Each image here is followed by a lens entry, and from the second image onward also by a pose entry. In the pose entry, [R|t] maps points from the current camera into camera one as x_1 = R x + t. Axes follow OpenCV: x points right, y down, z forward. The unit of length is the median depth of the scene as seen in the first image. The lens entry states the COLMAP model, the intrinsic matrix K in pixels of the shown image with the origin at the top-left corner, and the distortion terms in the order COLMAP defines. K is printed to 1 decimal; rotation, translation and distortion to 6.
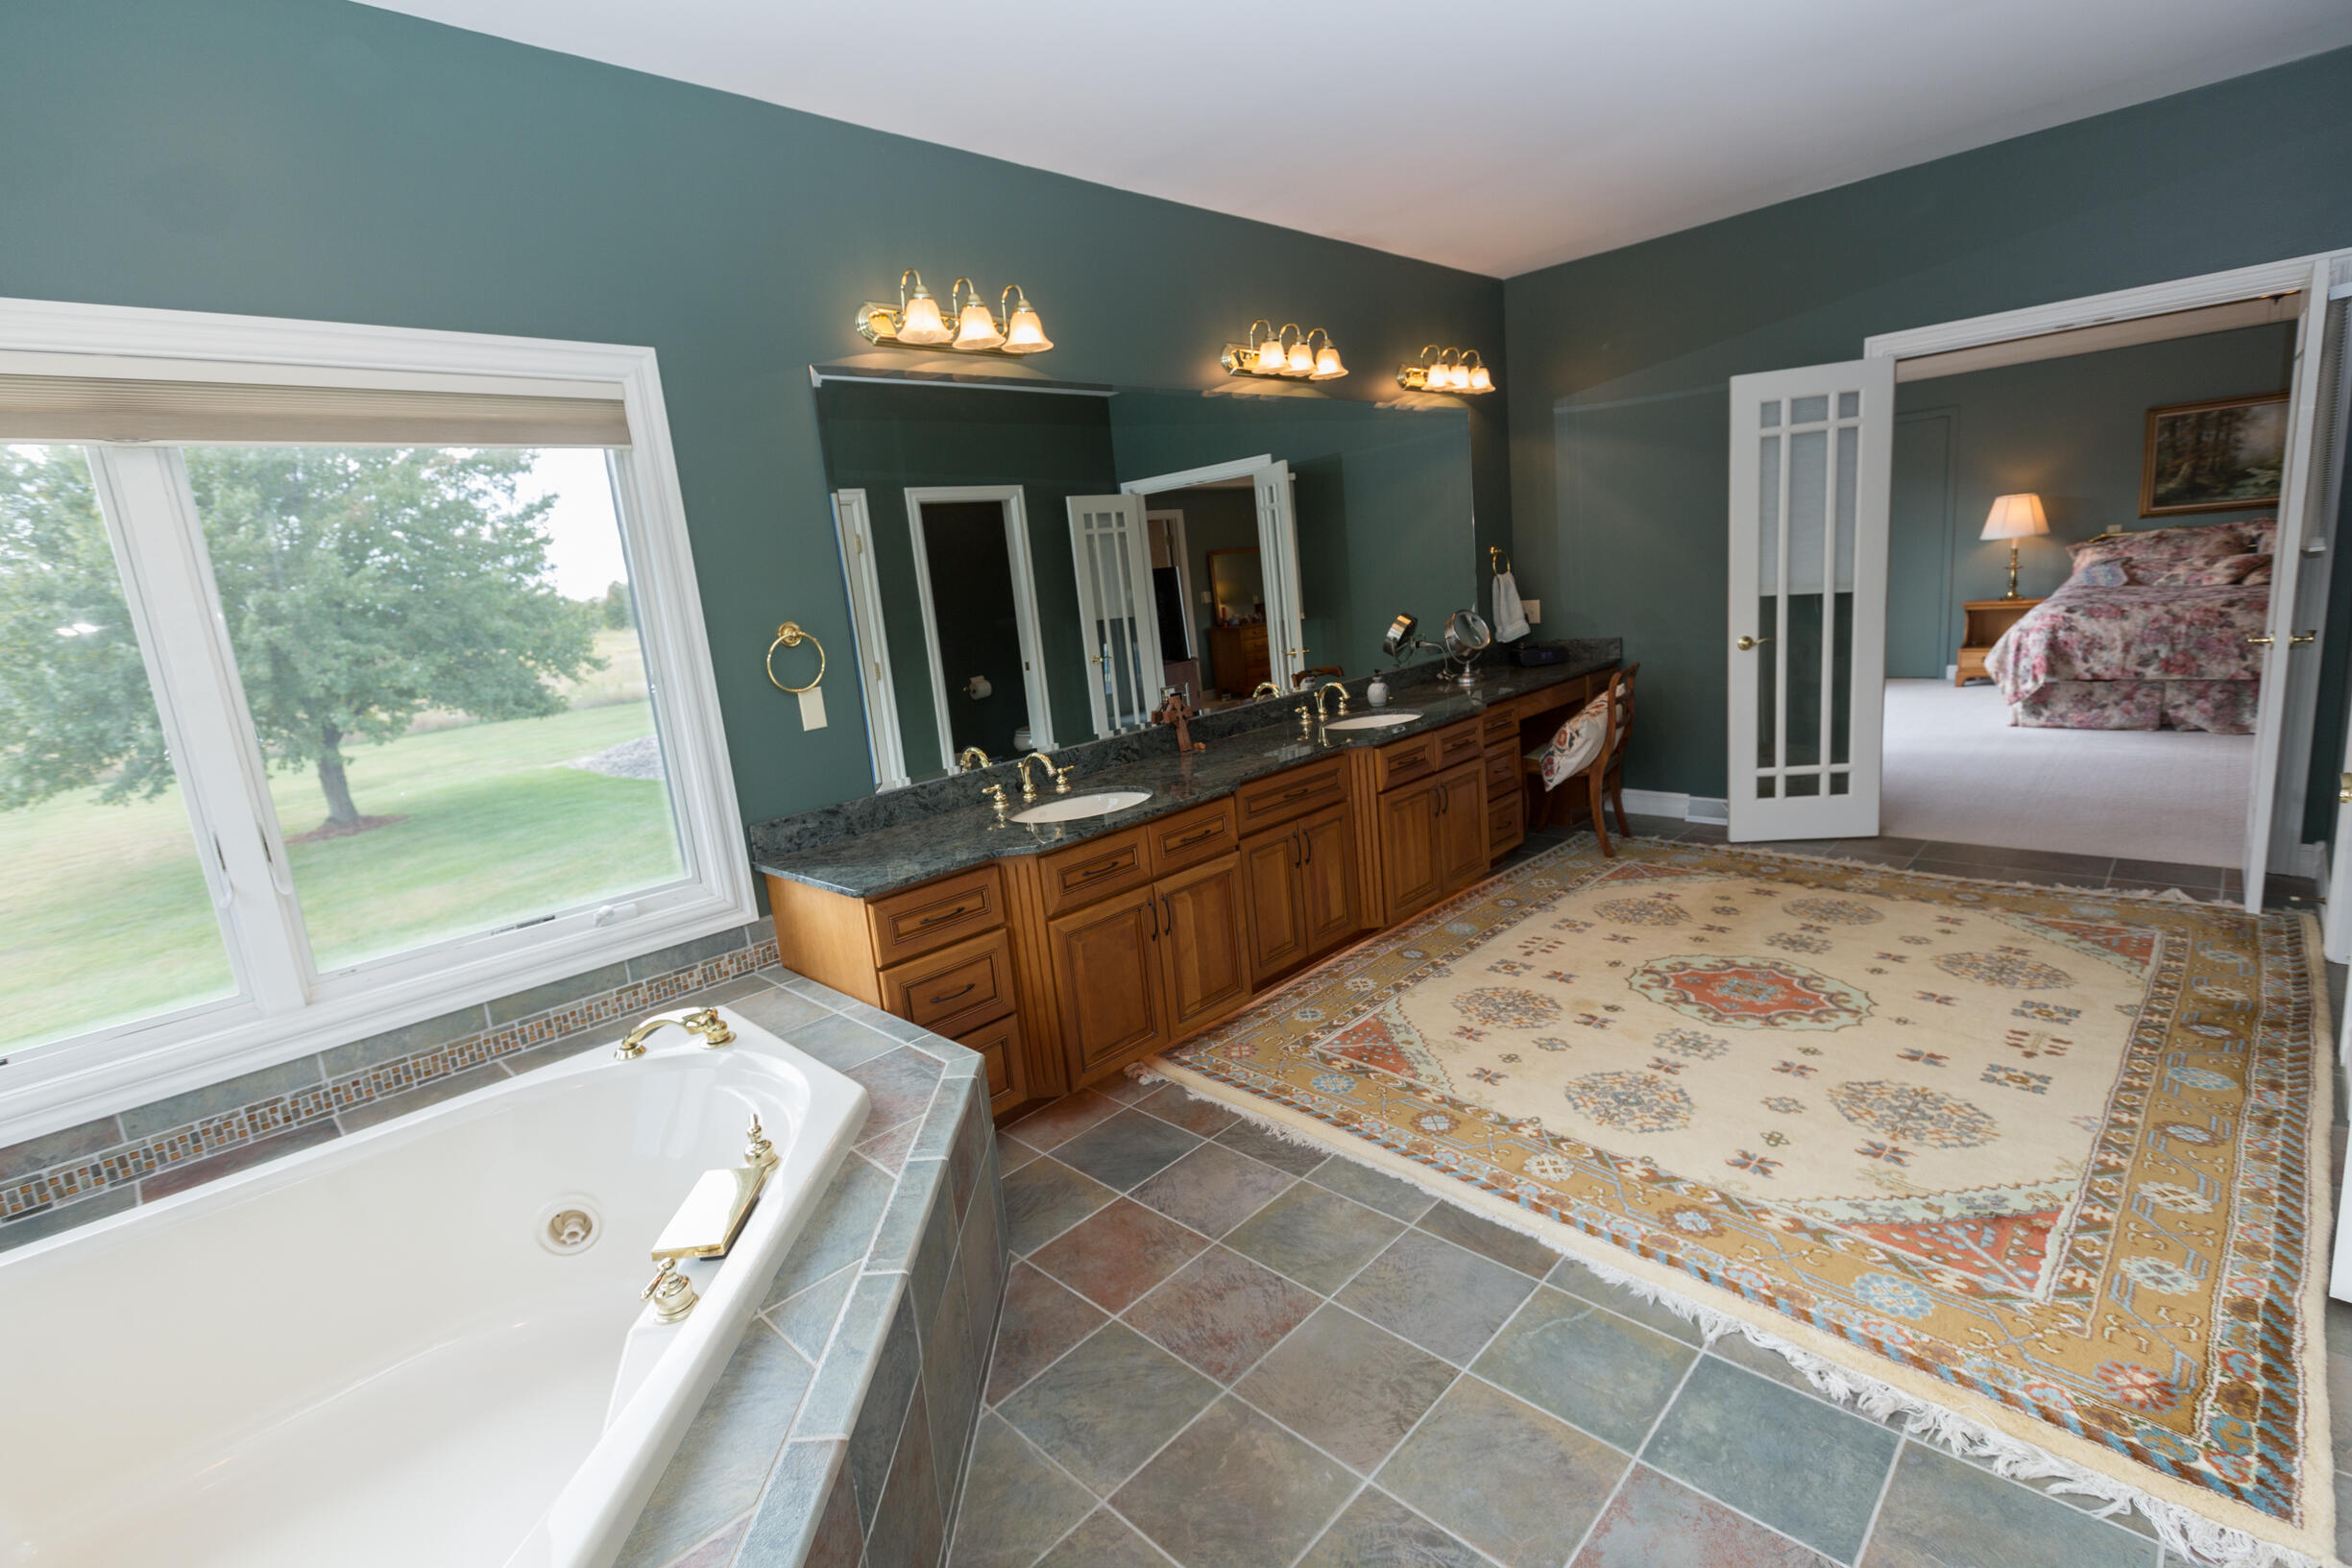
lens RADIAL K [[1039.5, 0, 1177.8], [0, 1039.5, 781.5], [0, 0, 1]] dist [0.003823, -0.001482]
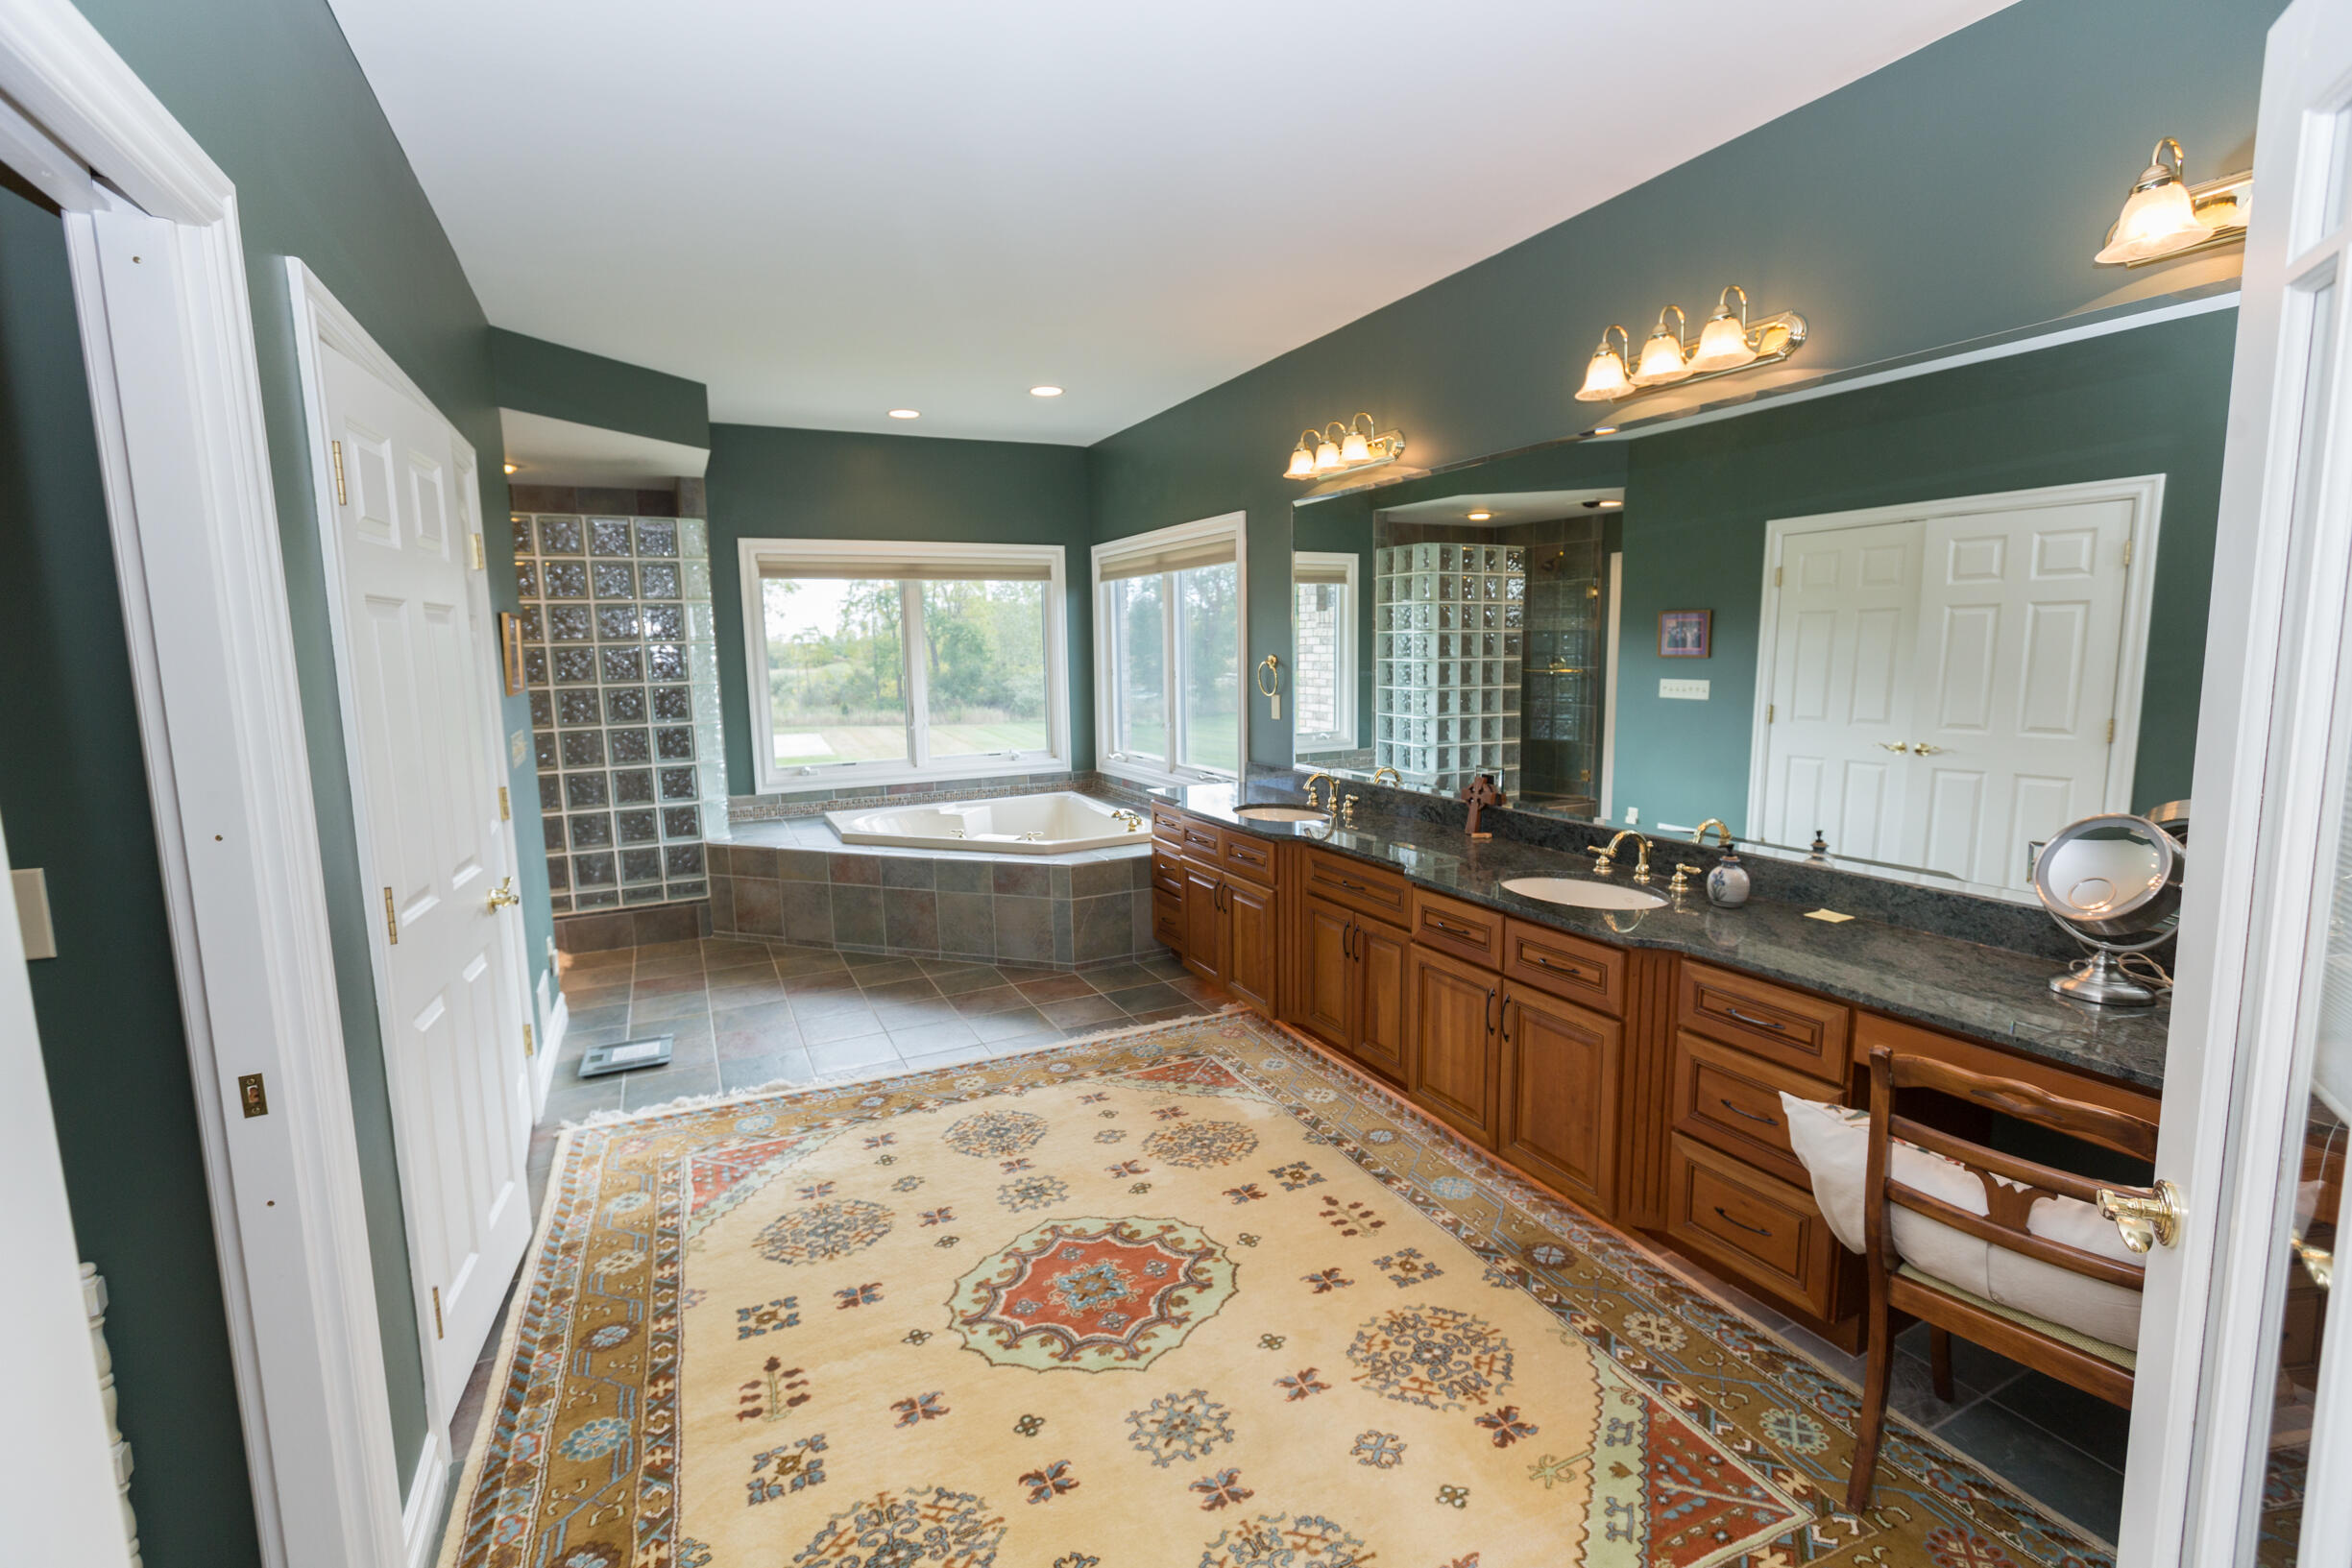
lens RADIAL K [[1039.5, 0, 1177.4], [0, 1039.5, 780.4], [0, 0, 1]] dist [0.003823, -0.001482]
pose [[-0.317224, 0.223467, -0.921646, 1.251589], [-0.141509, 0.949807, 0.279002, -0.395926], [0.937733, 0.218928, -0.269679, 1.301626]]
